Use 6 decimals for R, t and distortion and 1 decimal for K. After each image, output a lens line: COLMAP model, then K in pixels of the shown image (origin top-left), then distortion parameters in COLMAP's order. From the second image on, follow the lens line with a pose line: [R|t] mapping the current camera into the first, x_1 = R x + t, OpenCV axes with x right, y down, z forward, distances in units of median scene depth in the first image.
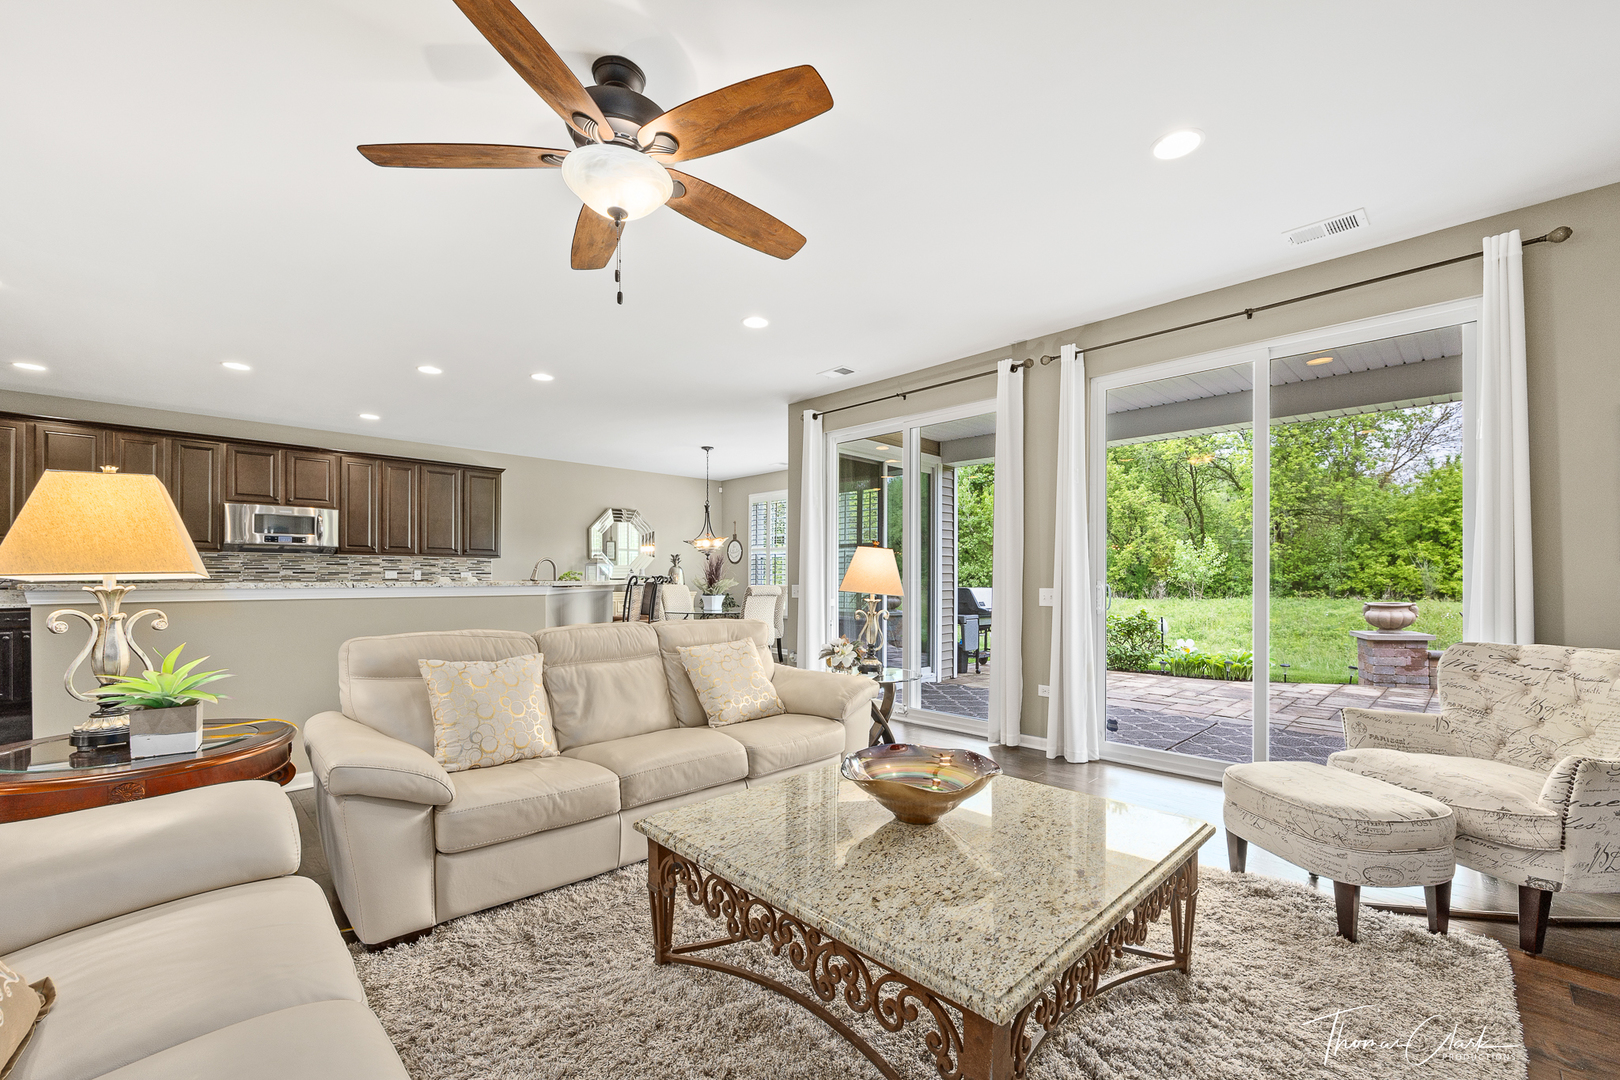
lens RADIAL K [[648.0, 0, 786.2], [0, 648.0, 569.6], [0, 0, 1]] dist [0.000279, 0.000444]
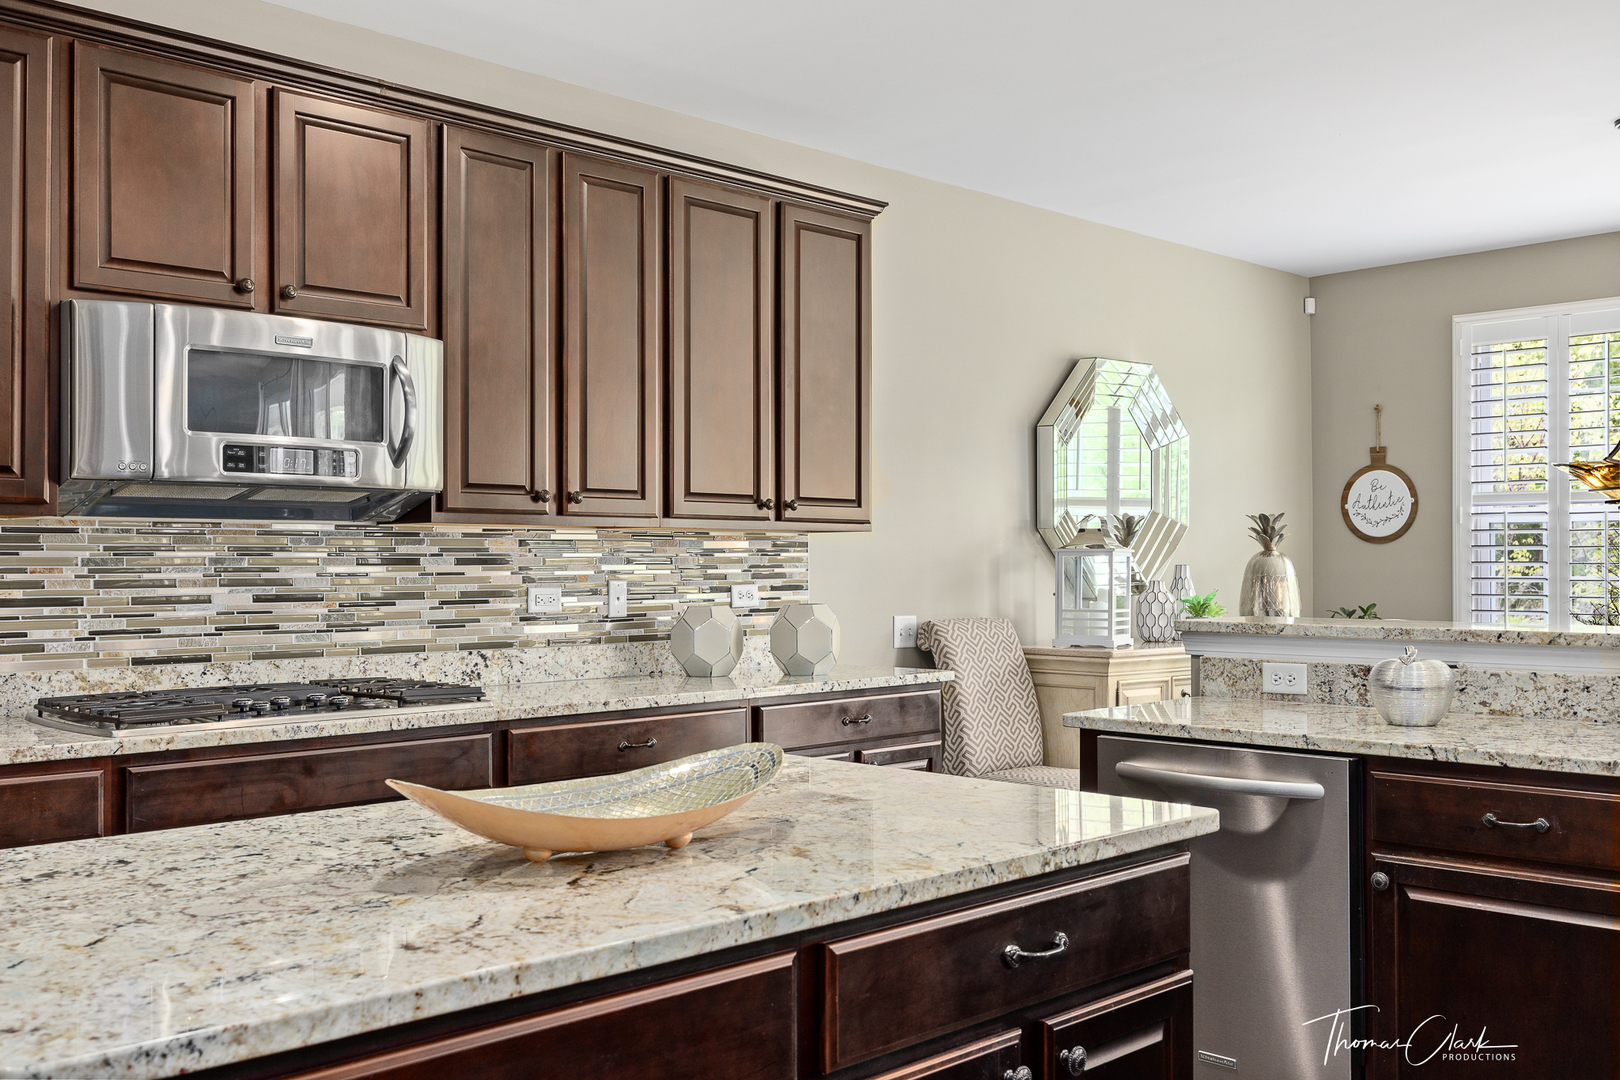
lens RADIAL K [[1522.1, 0, 799.8], [0, 1522.1, 546.6], [0, 0, 1]] dist [0.006051, 0.000000]
pose [[0.999302, -0.010814, 0.035771, -0.503596], [0.010968, 0.999931, -0.004106, -0.009127], [-0.035724, 0.004495, 0.999352, 0.369503]]
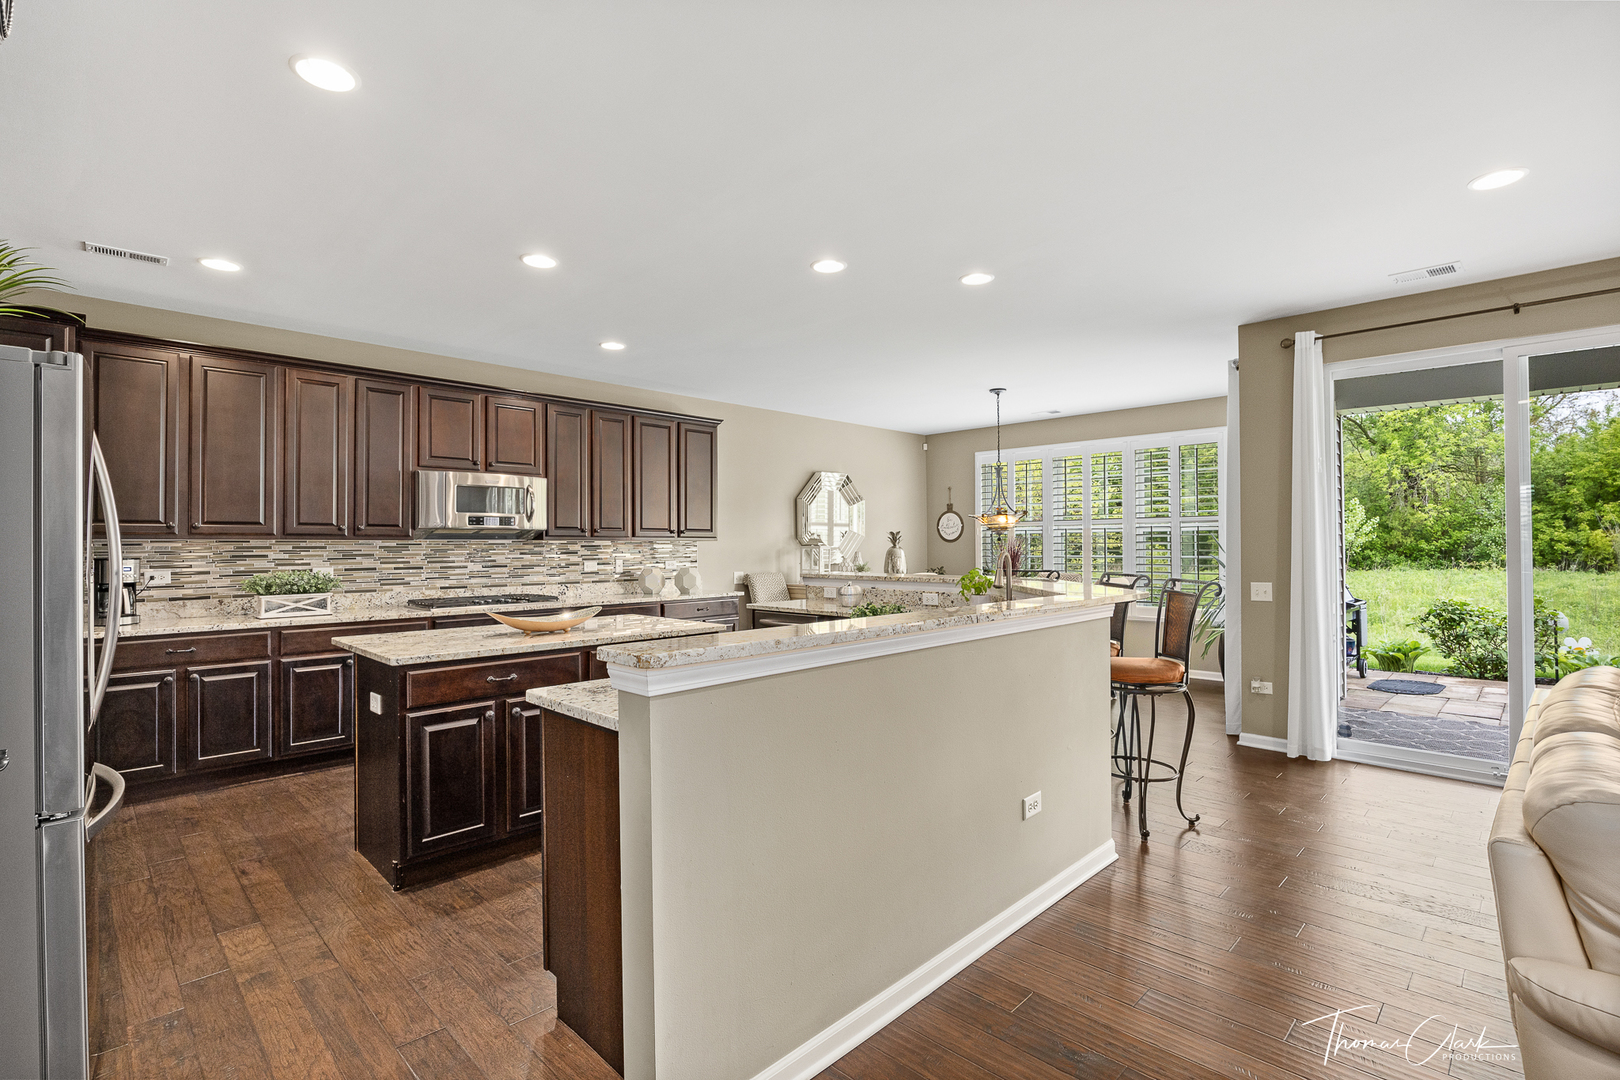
lens RADIAL K [[750.2, 0, 797.6], [0, 750.2, 535.0], [0, 0, 1]] dist [-0.007959, 0.002131]
pose [[0.999110, -0.012662, 0.040227, -0.391683], [0.012967, 0.999889, -0.007338, -0.017237], [-0.040130, 0.007854, 0.999164, 0.145502]]
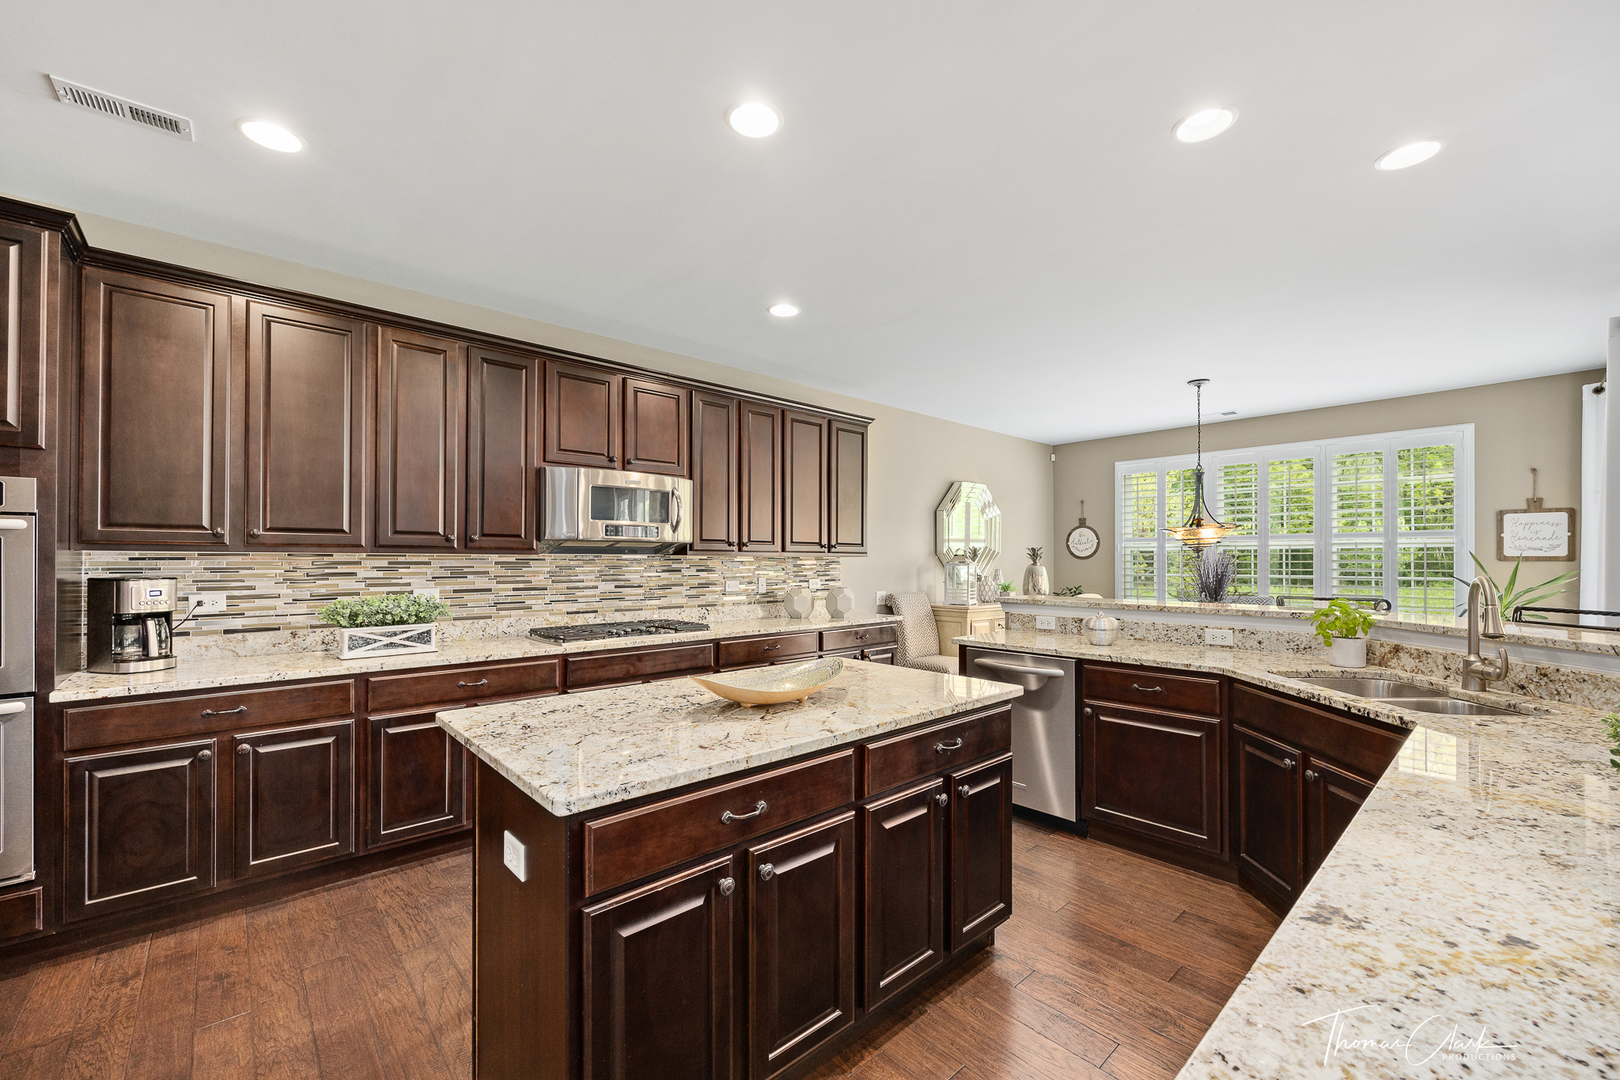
lens RADIAL K [[648.0, 0, 802.9], [0, 648.0, 553.8], [0, 0, 1]] dist [0.000279, 0.000444]
pose [[0.999963, -0.007796, -0.003560, -0.512977], [0.007784, 0.999963, -0.003570, -0.019176], [0.003588, 0.003542, 0.999987, 0.359684]]
